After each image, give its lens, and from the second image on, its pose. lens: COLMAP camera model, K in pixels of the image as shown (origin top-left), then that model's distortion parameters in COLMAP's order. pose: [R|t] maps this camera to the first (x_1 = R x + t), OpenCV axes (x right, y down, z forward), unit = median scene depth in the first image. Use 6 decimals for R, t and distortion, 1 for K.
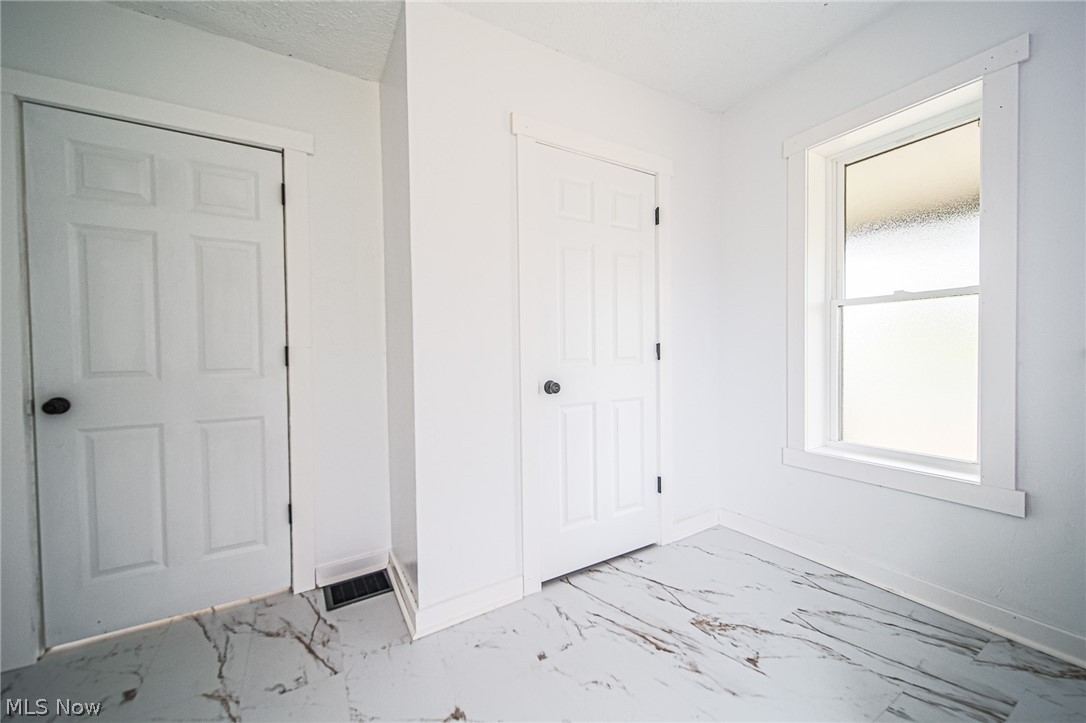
lens RADIAL K [[413.3, 0, 545.2], [0, 413.3, 360.5], [0, 0, 1]] dist [-0.000426, 0.000040]
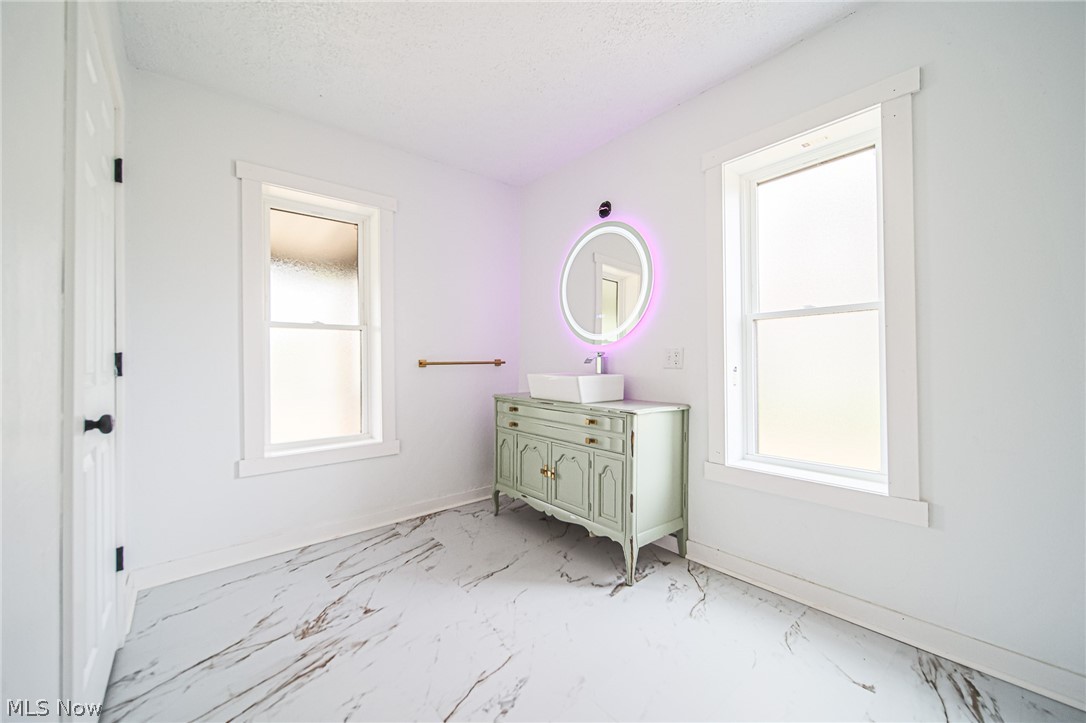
lens RADIAL K [[413.3, 0, 542.6], [0, 413.3, 361.0], [0, 0, 1]] dist [-0.000426, 0.000040]
pose [[-0.153362, 0.018249, 0.988002, -0.721199], [0.031680, 0.999406, -0.013542, 0.005714], [-0.987662, 0.029223, -0.153849, 0.568138]]
